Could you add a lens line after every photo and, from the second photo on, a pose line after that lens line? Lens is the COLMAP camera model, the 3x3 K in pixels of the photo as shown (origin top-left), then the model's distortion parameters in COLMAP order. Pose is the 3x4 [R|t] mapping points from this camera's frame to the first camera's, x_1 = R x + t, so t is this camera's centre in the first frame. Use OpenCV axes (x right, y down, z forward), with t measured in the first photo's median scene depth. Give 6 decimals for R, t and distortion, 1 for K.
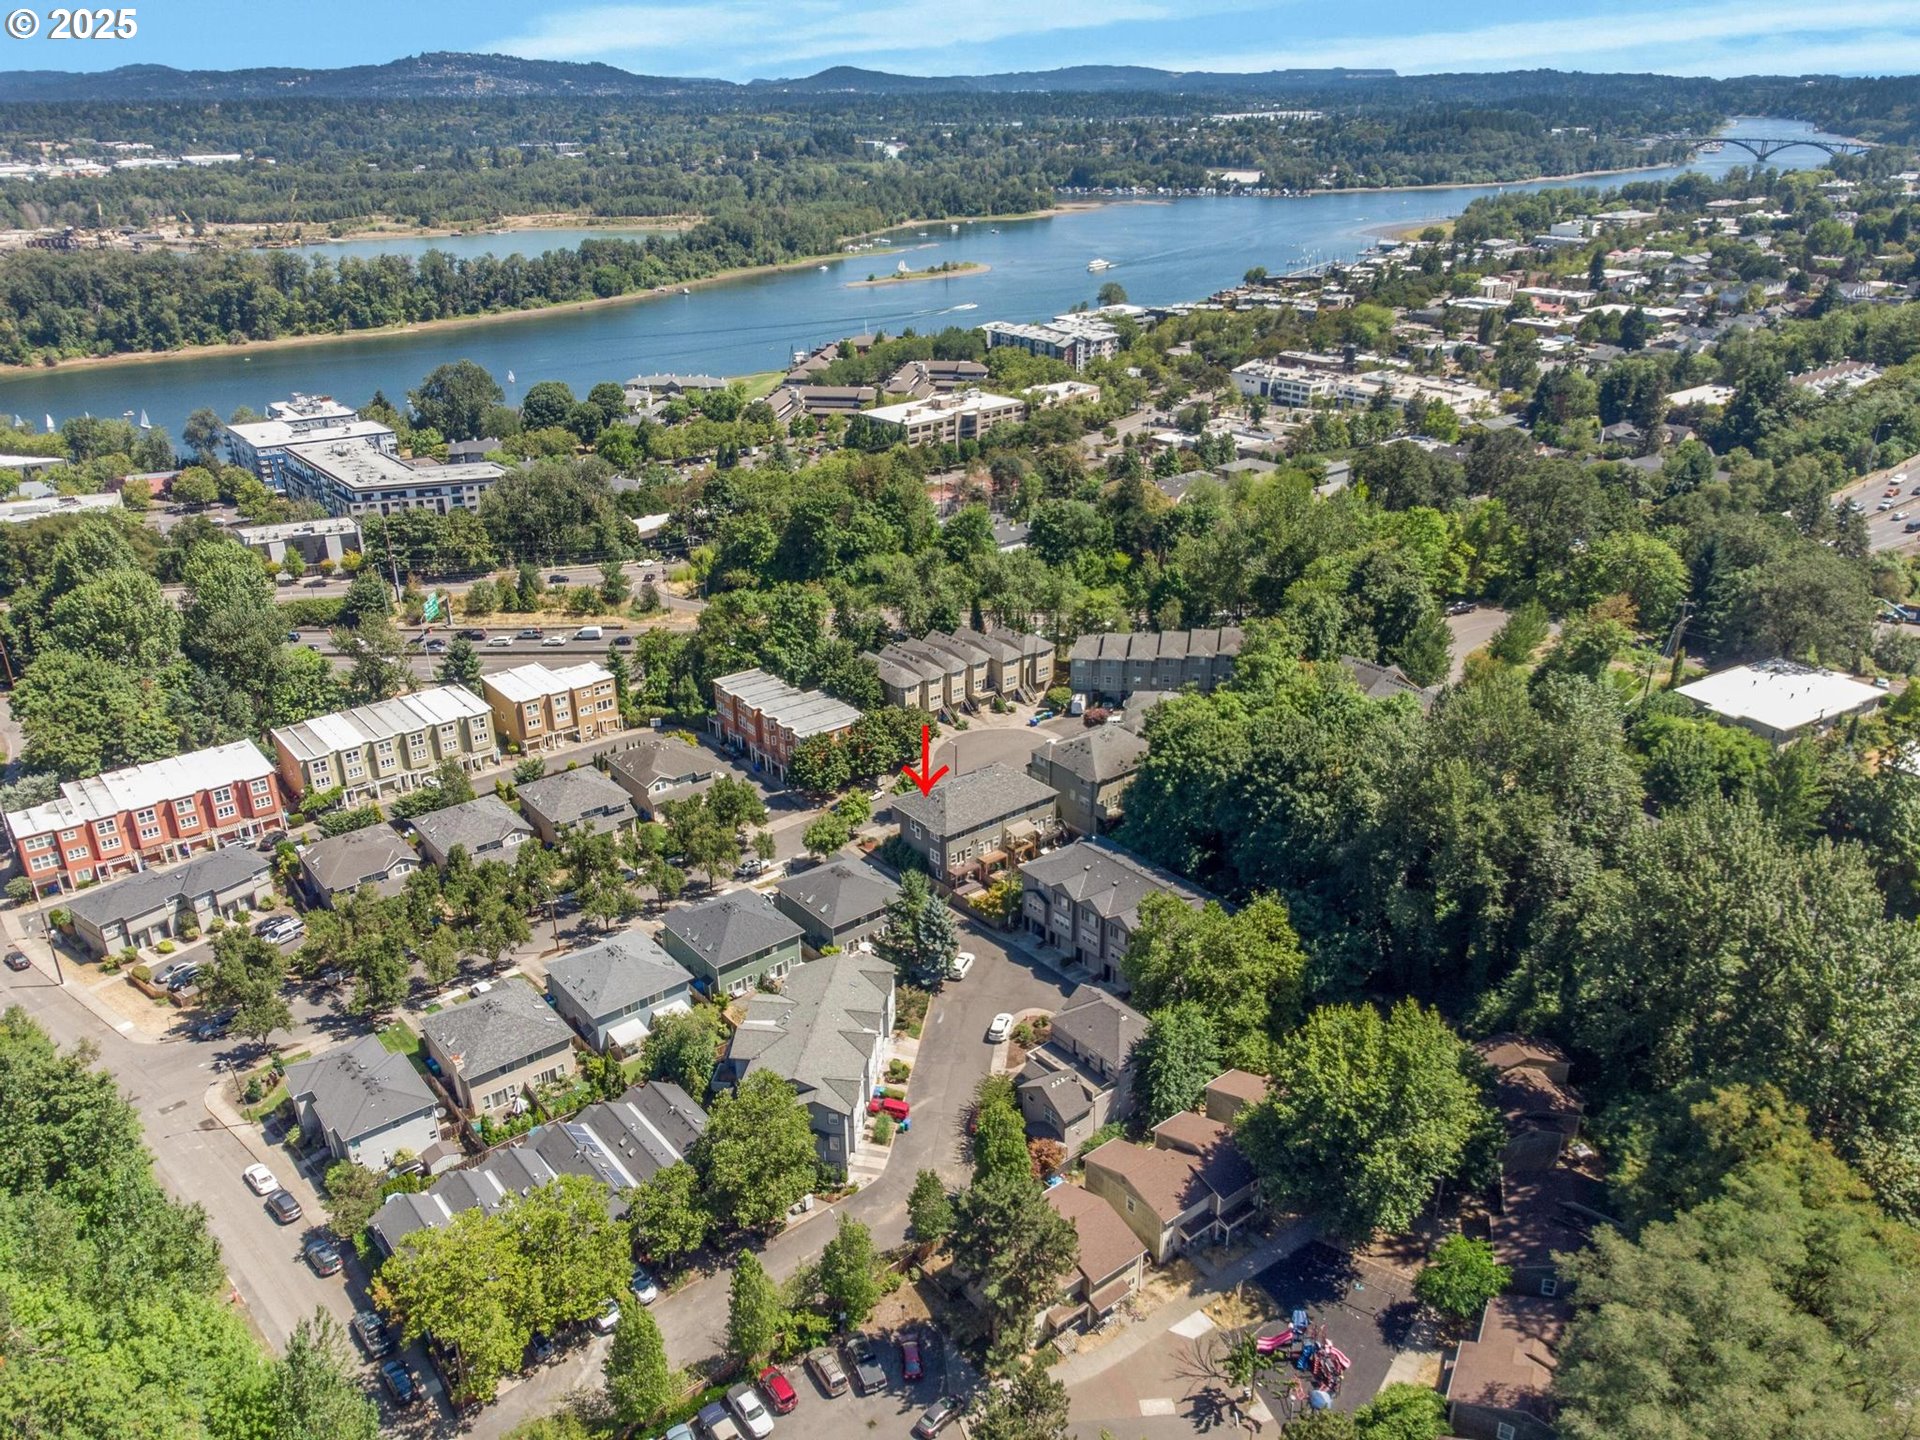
lens RADIAL K [[1429.5, 0, 960.0], [0, 1429.5, 720.0], [0, 0, 1]] dist [-0.054466, 0.060346]
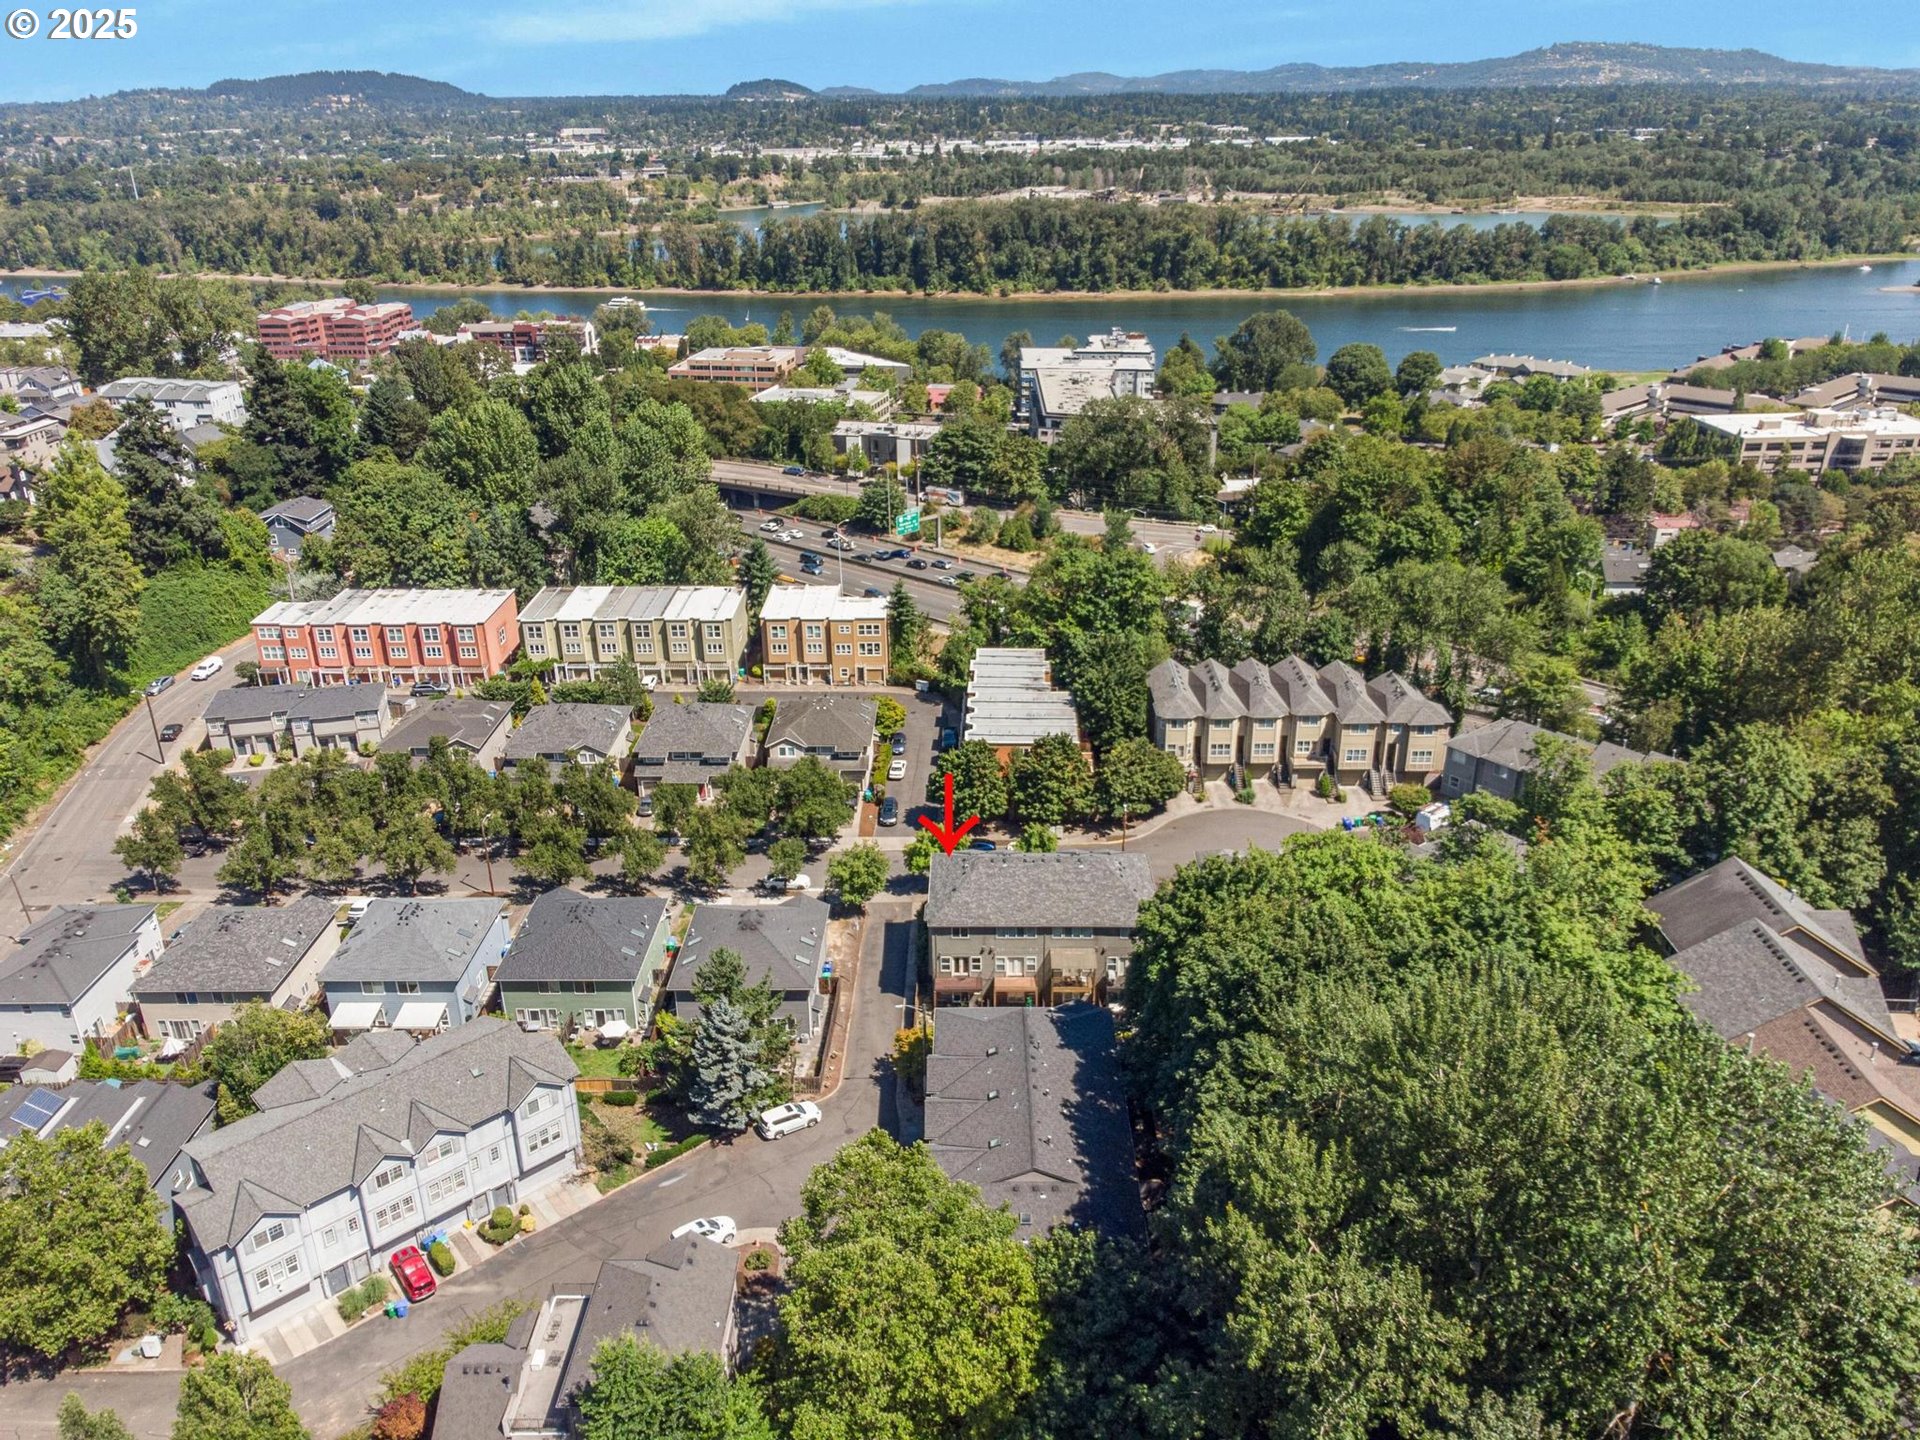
lens RADIAL K [[1429.5, 0, 960.0], [0, 1429.5, 720.0], [0, 0, 1]] dist [-0.054466, 0.060346]
pose [[0.756283, 0.251925, -0.603796, 0.090039], [-0.252280, 0.963812, 0.086144, -0.016654], [0.603648, 0.087177, 0.792471, 0.117695]]
